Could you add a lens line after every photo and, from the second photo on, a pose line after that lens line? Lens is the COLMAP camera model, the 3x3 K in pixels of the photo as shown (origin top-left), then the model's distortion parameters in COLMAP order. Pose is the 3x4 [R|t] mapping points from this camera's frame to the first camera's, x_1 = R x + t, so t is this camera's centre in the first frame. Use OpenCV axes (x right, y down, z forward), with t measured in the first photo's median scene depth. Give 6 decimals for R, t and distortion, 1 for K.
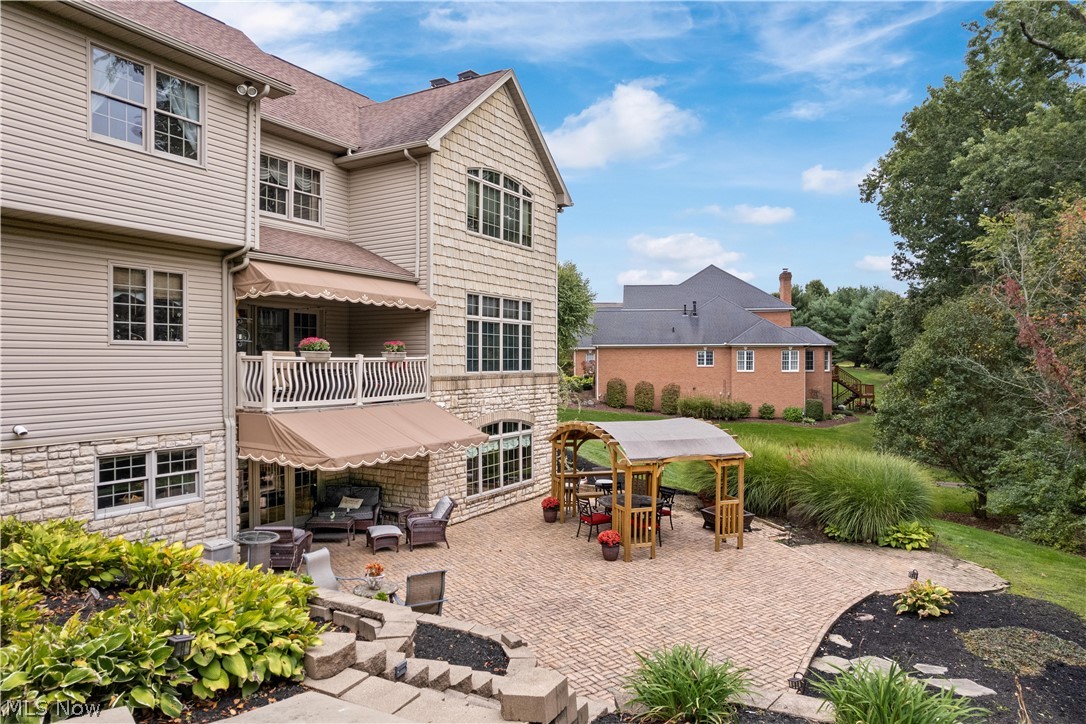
lens RADIAL K [[696.4, 0, 543.0], [0, 696.4, 362.0], [0, 0, 1]] dist [-0.086642, 0.074768]
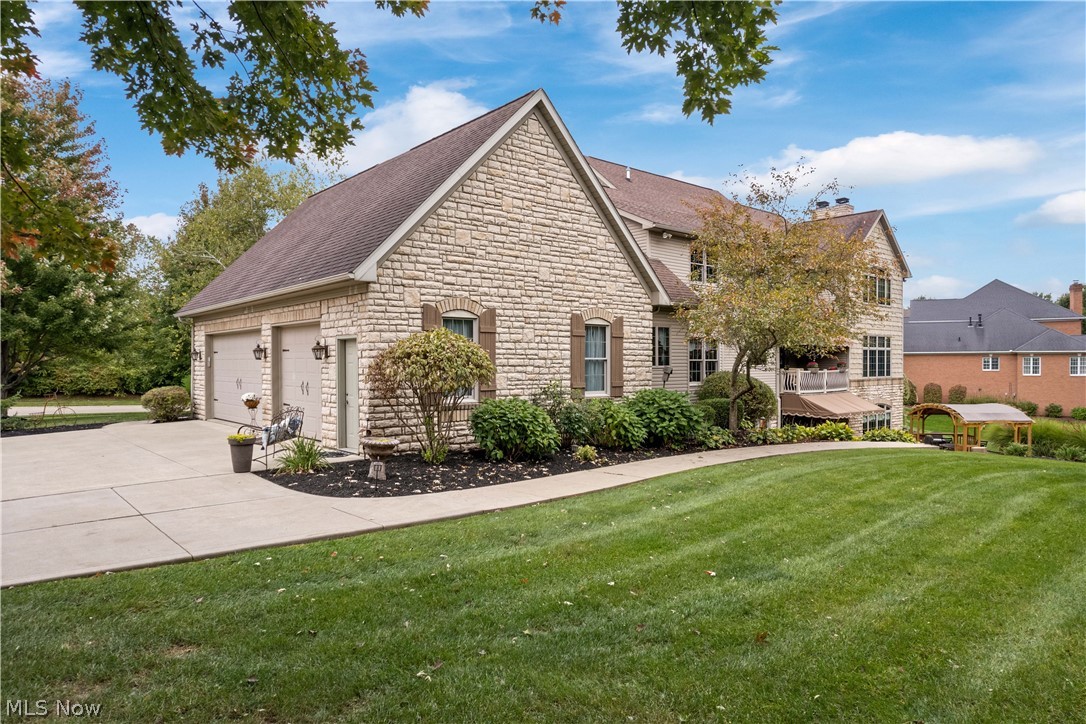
lens RADIAL K [[696.4, 0, 543.0], [0, 696.4, 362.0], [0, 0, 1]] dist [-0.086642, 0.074768]
pose [[0.943402, 0.001793, -0.331648, -0.291667], [-0.001276, 0.999998, 0.001776, -0.027436], [0.331650, -0.001253, 0.943402, -0.984884]]
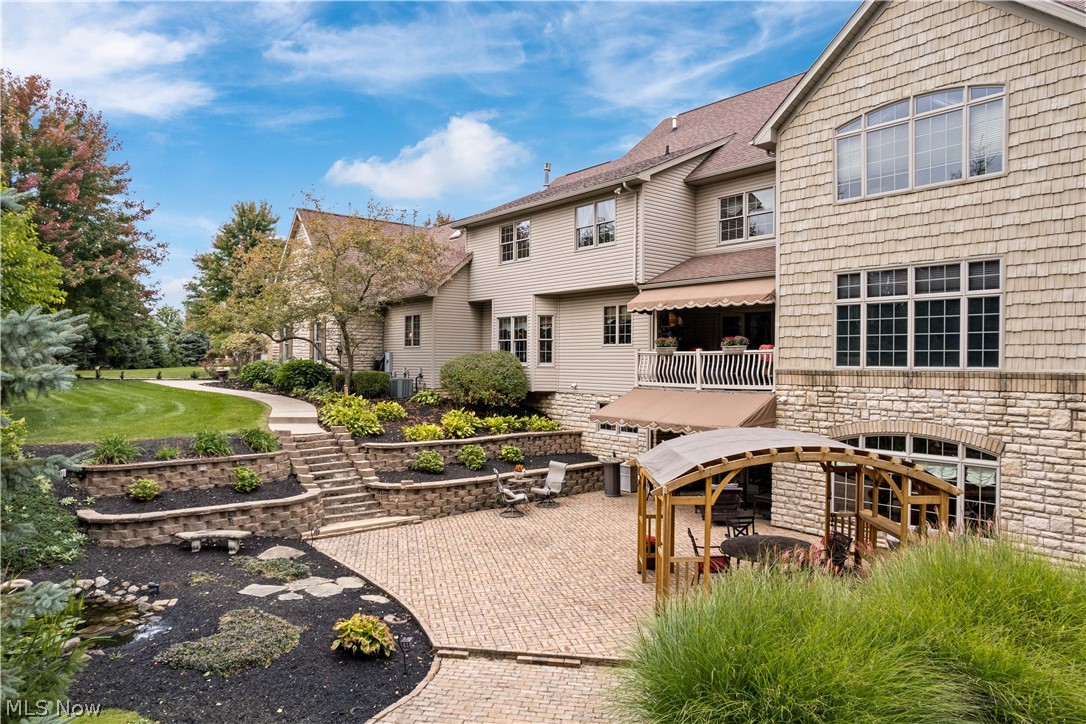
lens RADIAL K [[696.4, 0, 543.0], [0, 696.4, 362.0], [0, 0, 1]] dist [-0.086642, 0.074768]
pose [[-0.356541, -0.001365, -0.934279, 0.756727], [-0.007874, 0.999968, 0.001544, 0.009898], [0.934246, 0.007907, -0.356540, 0.901089]]
